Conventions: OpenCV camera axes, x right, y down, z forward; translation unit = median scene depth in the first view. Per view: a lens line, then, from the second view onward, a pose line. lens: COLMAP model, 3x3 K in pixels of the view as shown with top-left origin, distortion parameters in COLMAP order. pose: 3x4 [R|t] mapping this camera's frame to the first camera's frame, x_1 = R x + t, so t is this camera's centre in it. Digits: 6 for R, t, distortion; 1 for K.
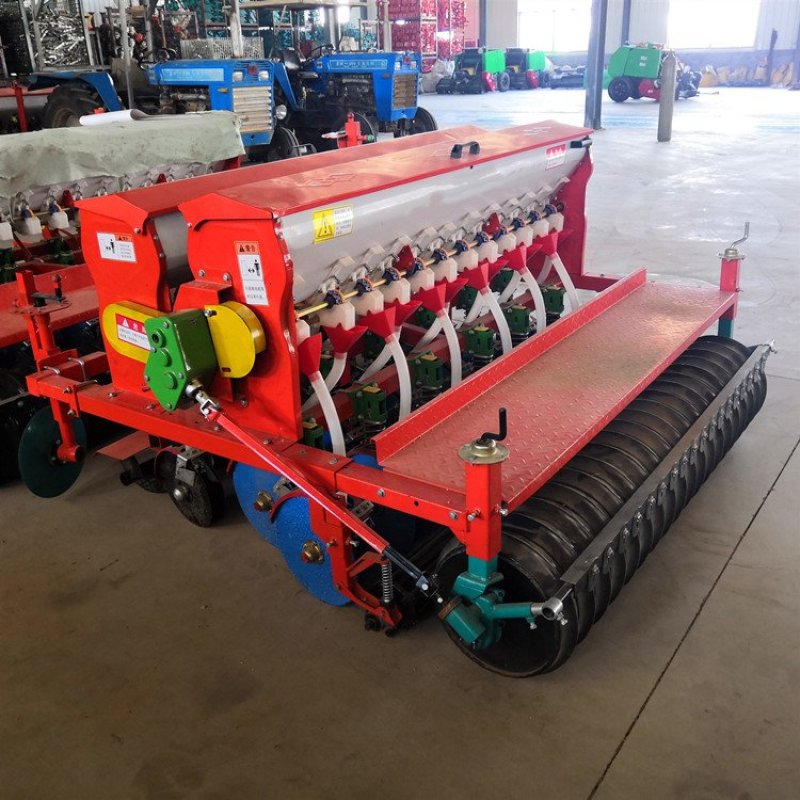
lens RADIAL K [[846.1, 0, 400.0], [0, 846.1, 400.0], [0, 0, 1]] dist [-0.044505, 0.102674]
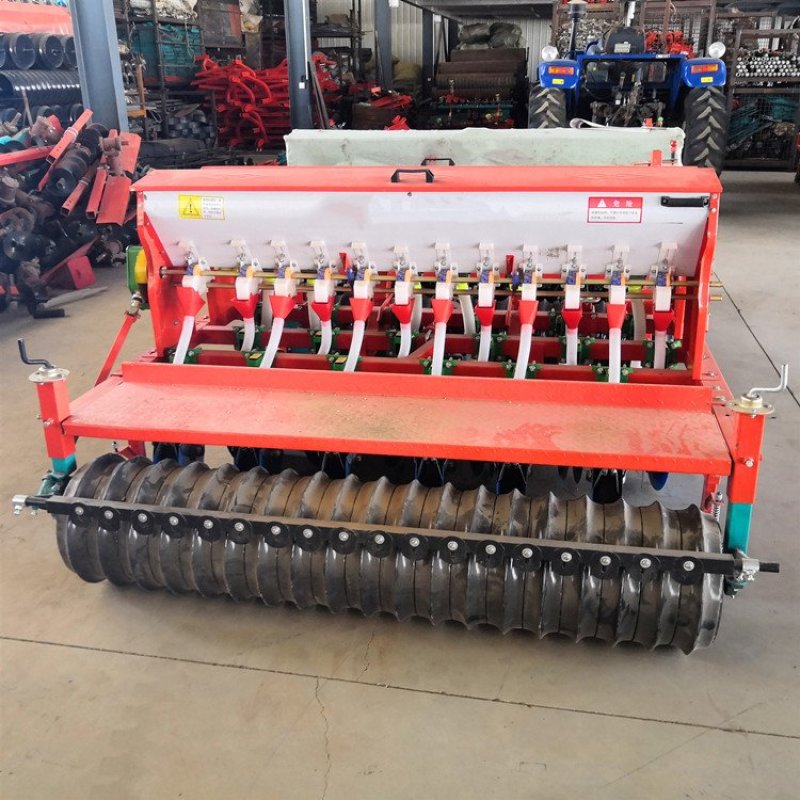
lens RADIAL K [[846.1, 0, 400.0], [0, 846.1, 400.0], [0, 0, 1]] dist [-0.044505, 0.102674]
pose [[0.406140, 0.356973, -0.841202, 0.247316], [-0.356952, 0.909381, 0.213566, -0.065480], [0.841211, 0.213531, 0.496759, 0.137455]]
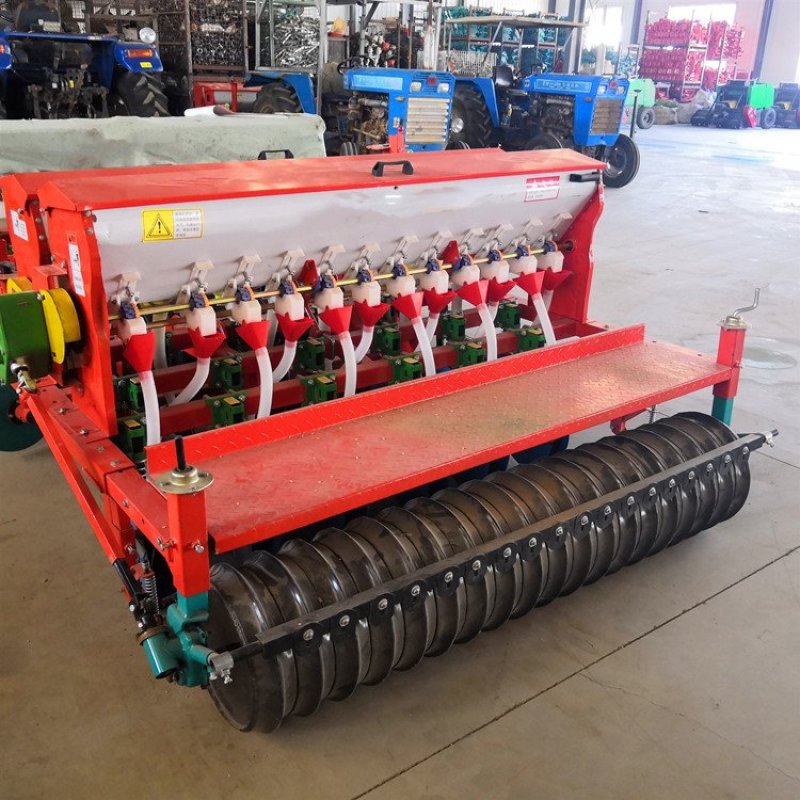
lens RADIAL K [[846.1, 0, 400.0], [0, 846.1, 400.0], [0, 0, 1]] dist [-0.044505, 0.102674]
pose [[0.948201, 0.172604, -0.266689, 0.094385], [-0.177595, 0.984088, 0.005483, -0.012265], [0.263392, 0.042164, 0.963767, 0.026769]]
